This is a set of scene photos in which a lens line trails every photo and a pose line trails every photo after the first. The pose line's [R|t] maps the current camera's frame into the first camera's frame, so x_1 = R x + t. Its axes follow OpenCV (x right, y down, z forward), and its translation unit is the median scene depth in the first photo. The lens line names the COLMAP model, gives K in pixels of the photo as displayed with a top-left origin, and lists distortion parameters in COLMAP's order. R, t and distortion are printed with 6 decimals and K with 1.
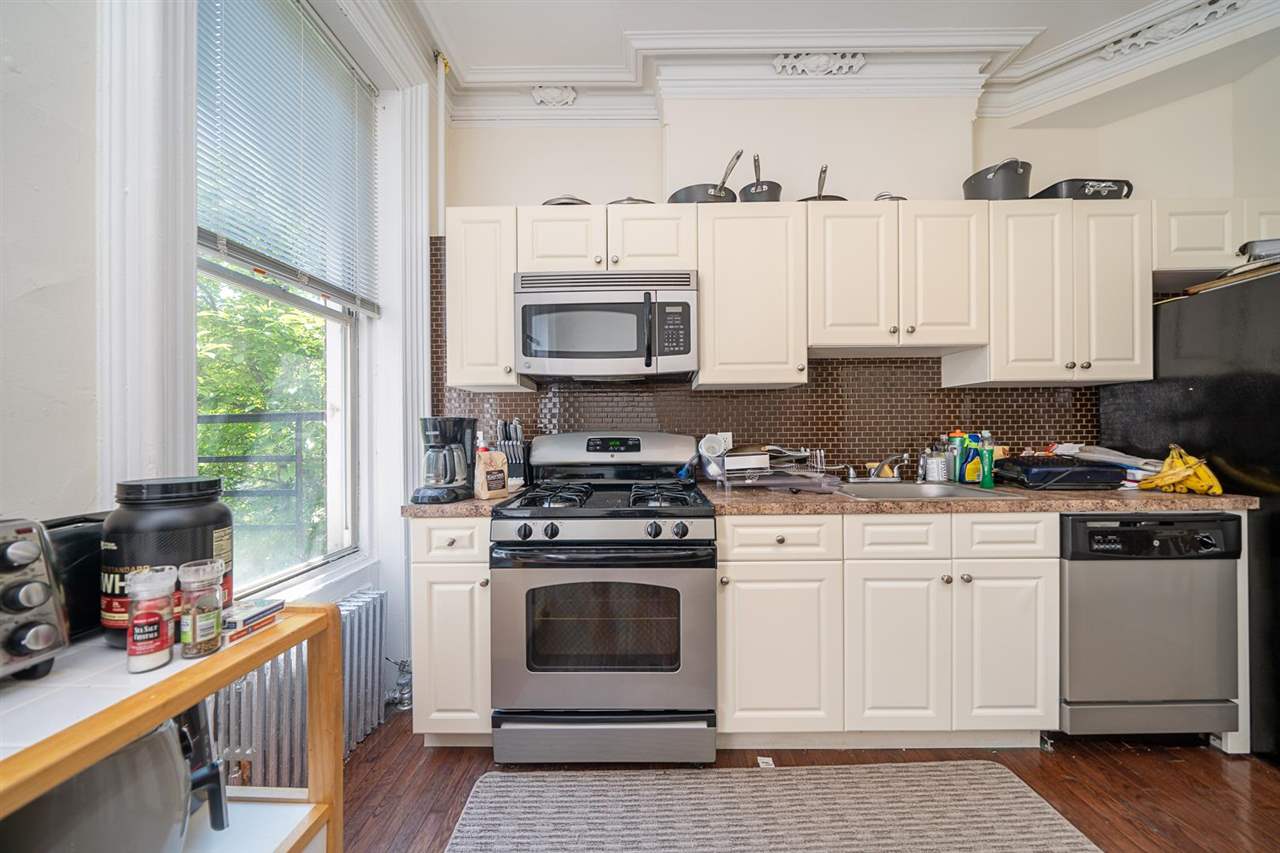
lens RADIAL K [[438.6, 0, 645.0], [0, 438.6, 431.2], [0, 0, 1]] dist [-0.006123, 0.000038]
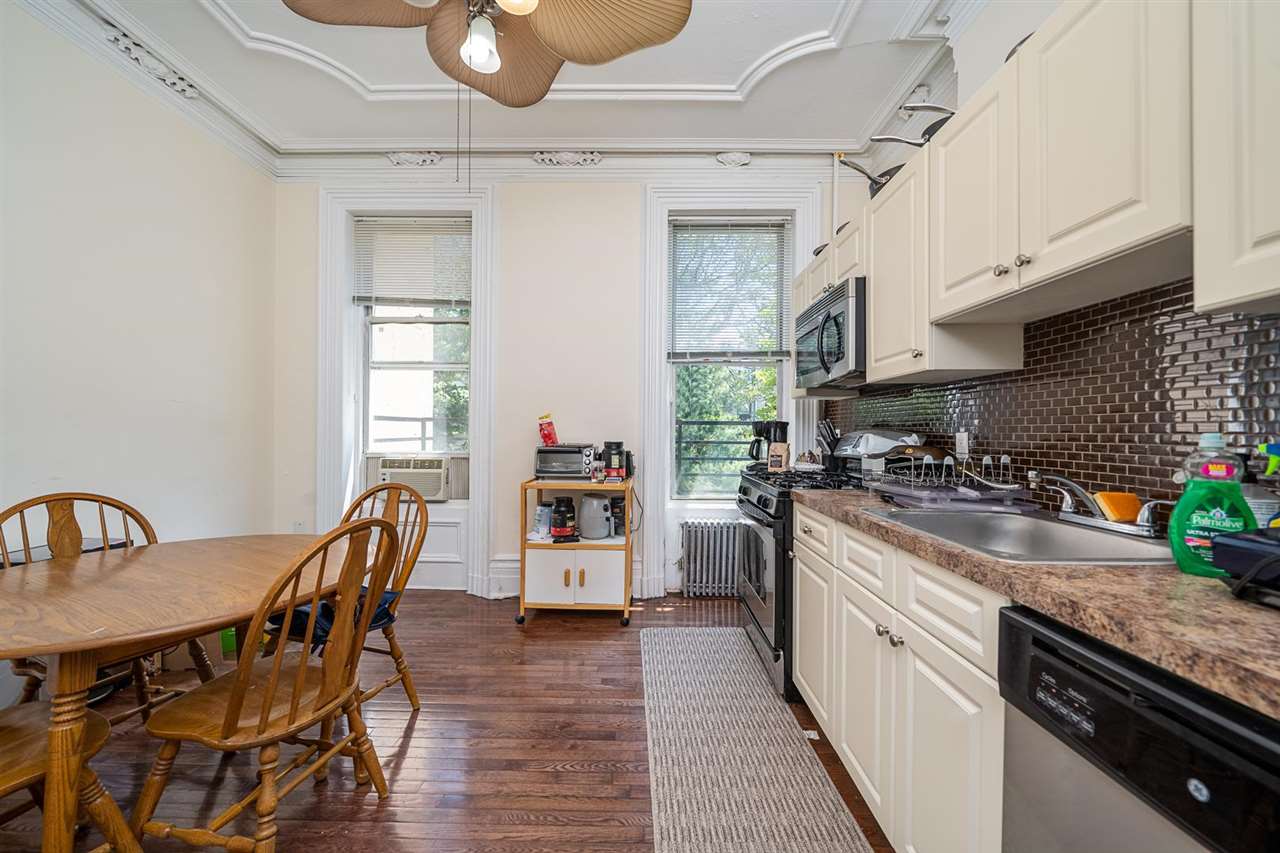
lens RADIAL K [[475.2, 0, 645.2], [0, 475.2, 431.8], [0, 0, 1]] dist [0.000564, -0.003311]
pose [[0.014925, 0.004188, -0.999880, 1.255102], [-0.001329, 0.999990, 0.004168, -0.004484], [0.999888, 0.001267, 0.014930, 0.487098]]
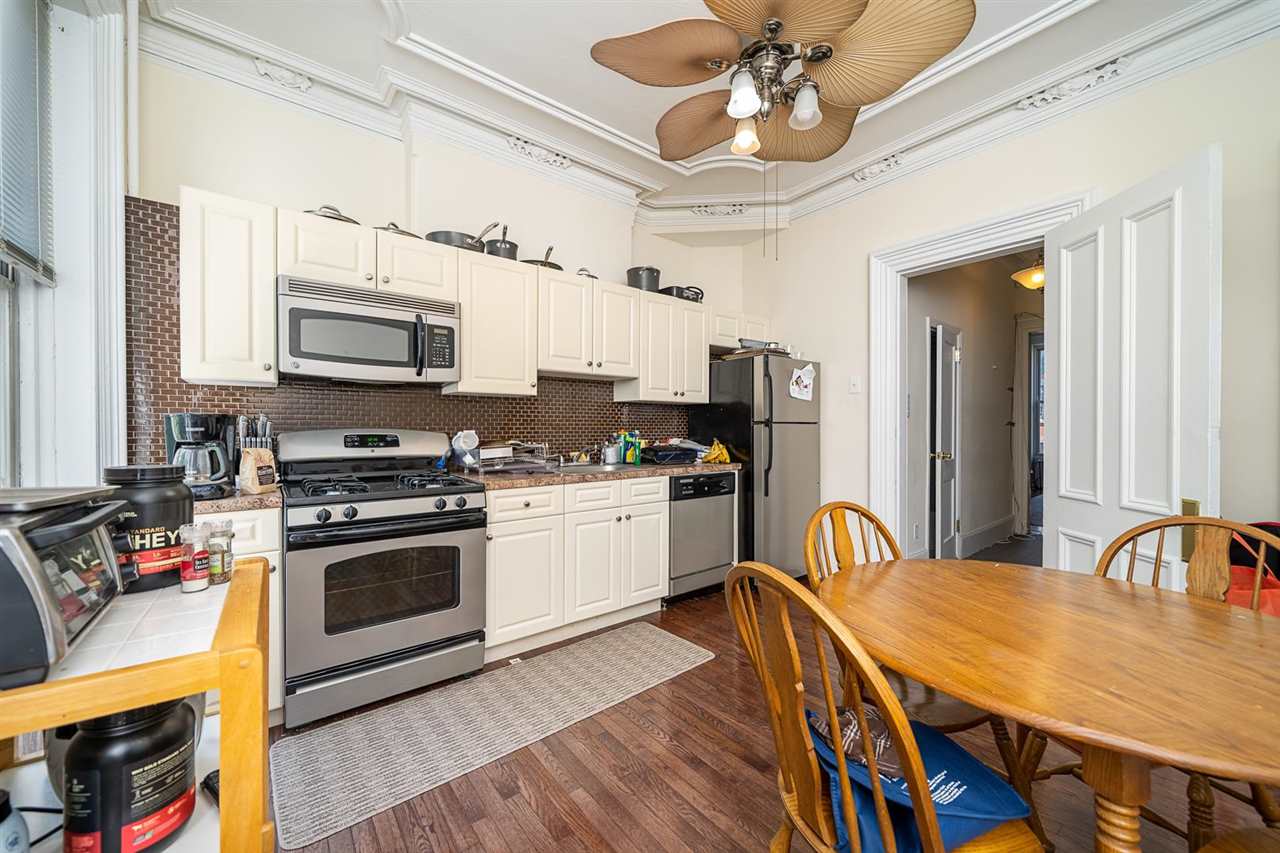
lens RADIAL K [[475.2, 0, 645.2], [0, 475.2, 431.8], [0, 0, 1]] dist [0.000564, -0.003311]
pose [[0.772847, 0.004292, 0.634578, -0.332319], [-0.008961, 0.999951, 0.004152, -0.003695], [-0.634529, -0.008895, 0.772847, -0.401767]]
